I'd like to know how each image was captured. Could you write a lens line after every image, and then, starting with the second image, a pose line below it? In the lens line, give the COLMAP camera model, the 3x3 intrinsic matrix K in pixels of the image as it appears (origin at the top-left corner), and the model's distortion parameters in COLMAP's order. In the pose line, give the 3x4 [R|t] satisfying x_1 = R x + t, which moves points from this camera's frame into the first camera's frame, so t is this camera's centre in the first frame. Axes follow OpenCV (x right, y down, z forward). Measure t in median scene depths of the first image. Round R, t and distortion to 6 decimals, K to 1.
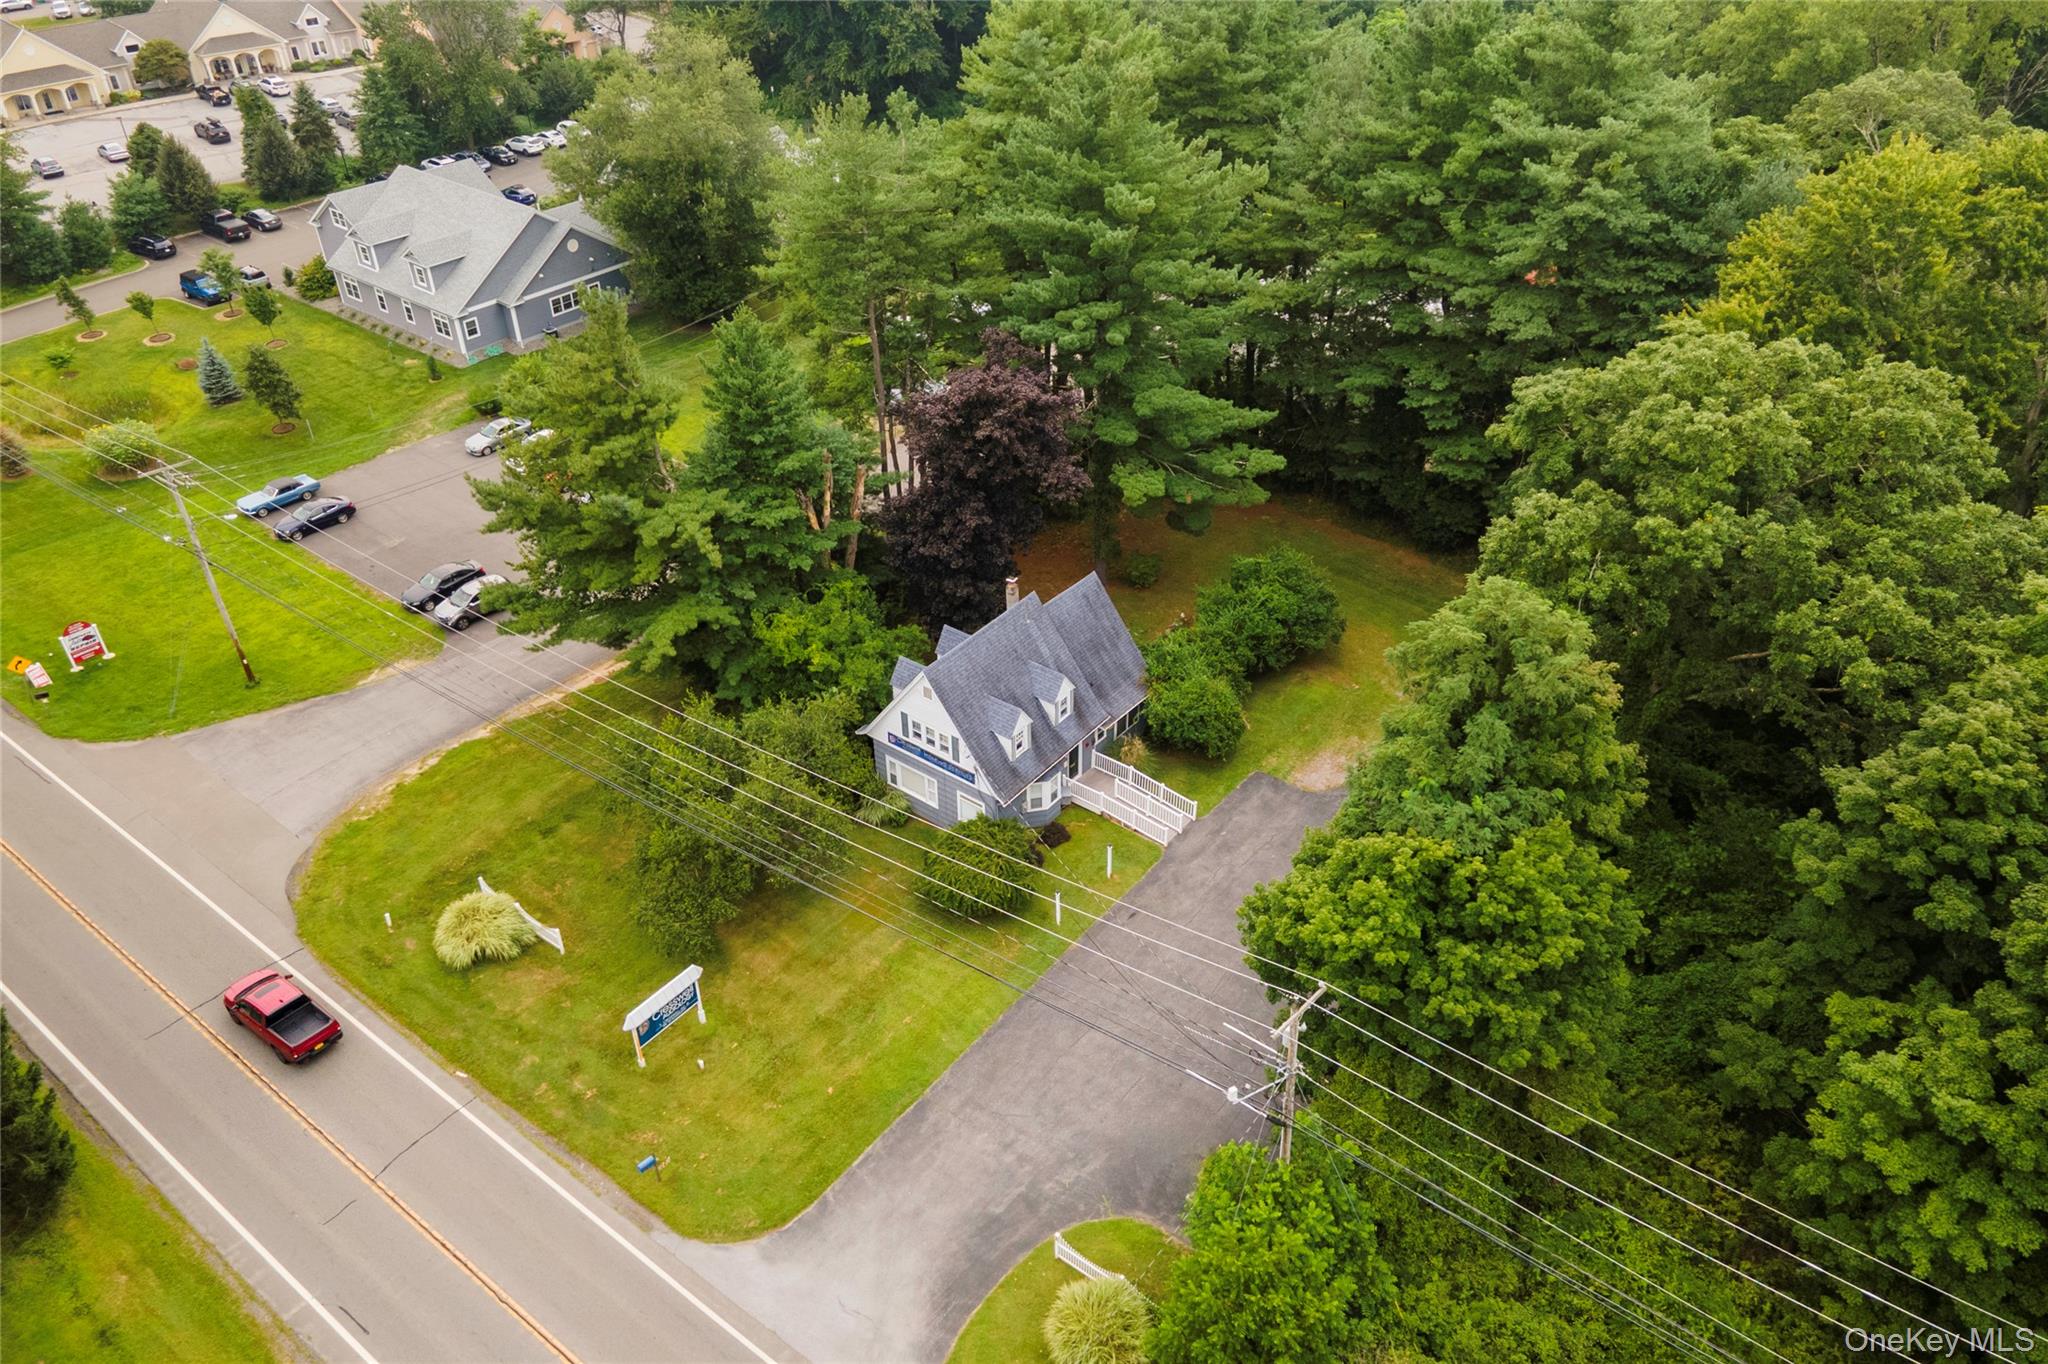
lens RADIAL K [[1473.4, 0, 1036.5], [0, 1473.4, 676.9], [0, 0, 1]] dist [0.036781, -0.000664]
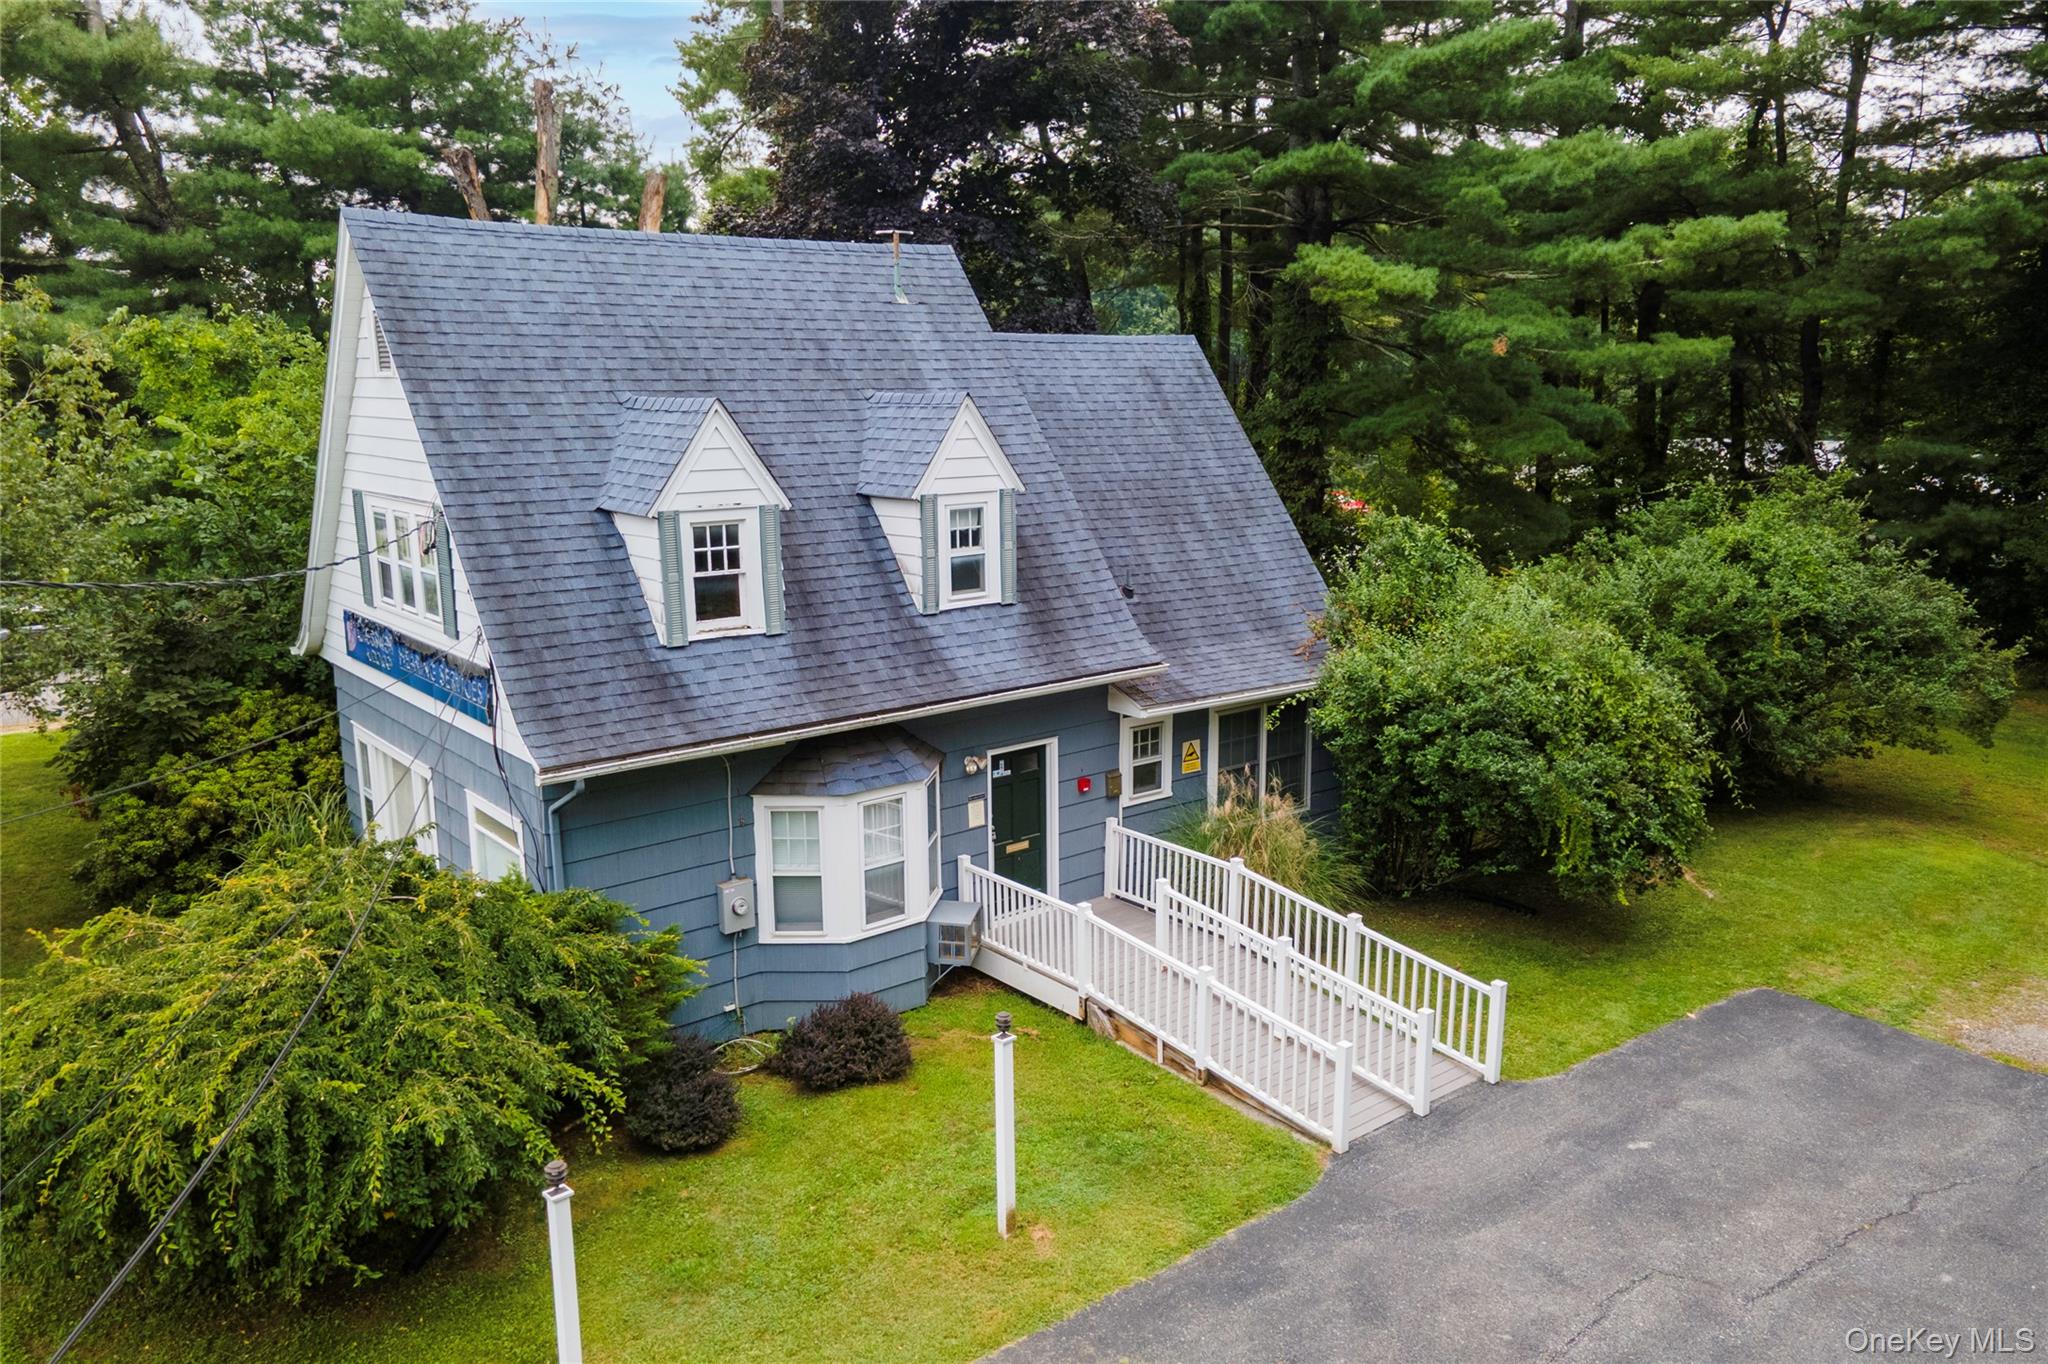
lens RADIAL K [[1473.4, 0, 1037.1], [0, 1473.4, 677.5], [0, 0, 1]] dist [0.036781, -0.000664]
pose [[0.971761, 0.041420, -0.232303, 0.092064], [-0.133079, 0.909173, -0.394582, 0.142006], [0.194860, 0.414355, 0.889011, 0.785185]]
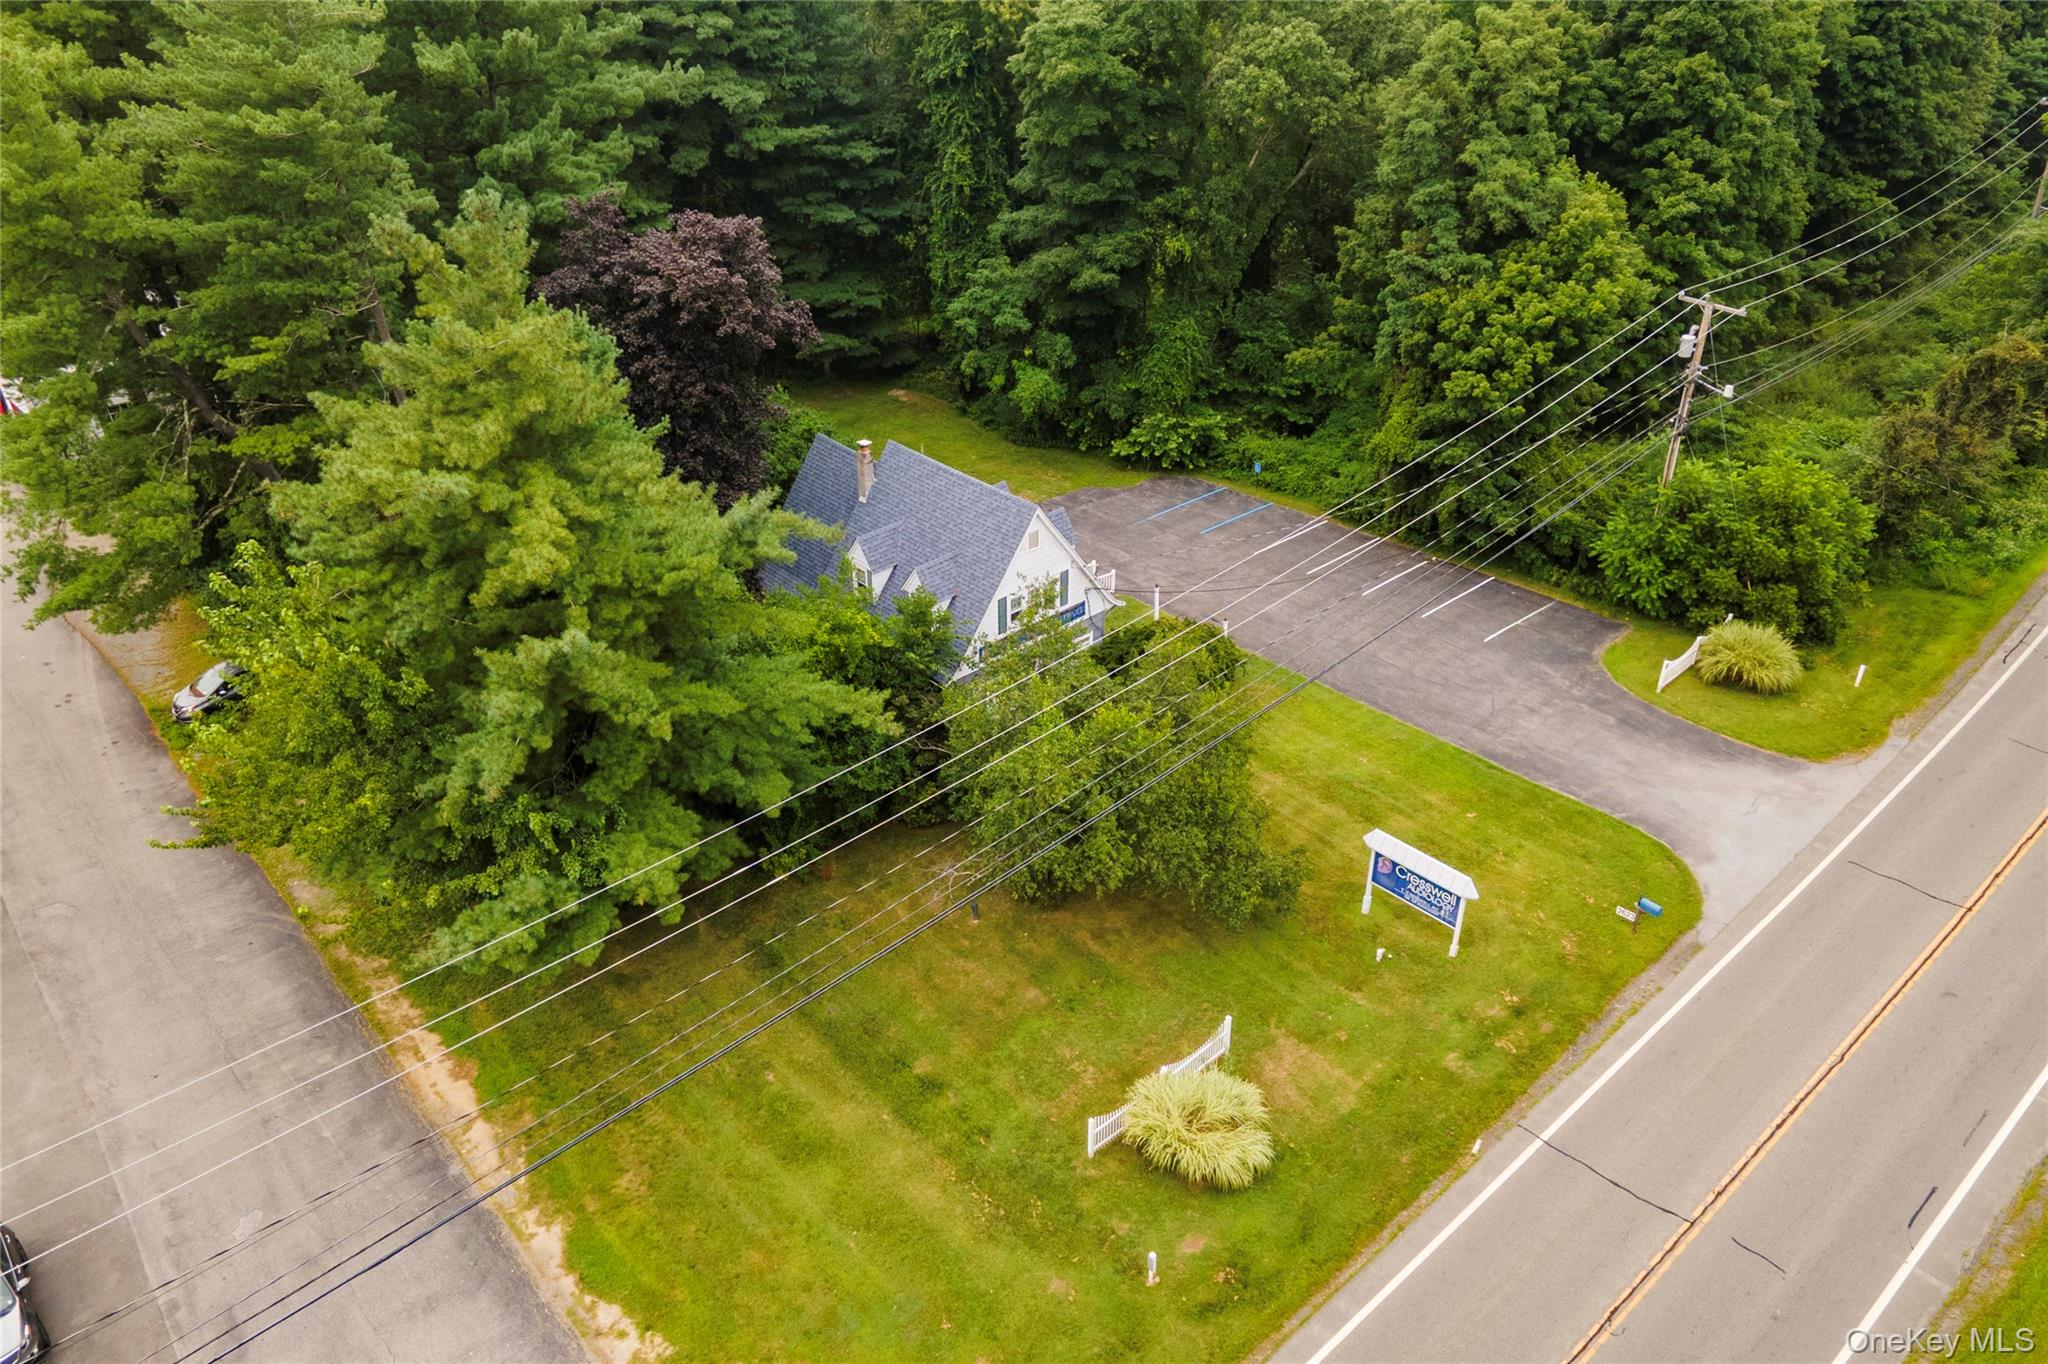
lens RADIAL K [[1473.4, 0, 1021.3], [0, 1473.4, 682.0], [0, 0, 1]] dist [0.036781, -0.000664]
pose [[0.182412, -0.519436, 0.834813, -0.744024], [0.573858, 0.745684, 0.338588, -0.194728], [-0.798381, 0.417302, 0.434104, 0.675100]]
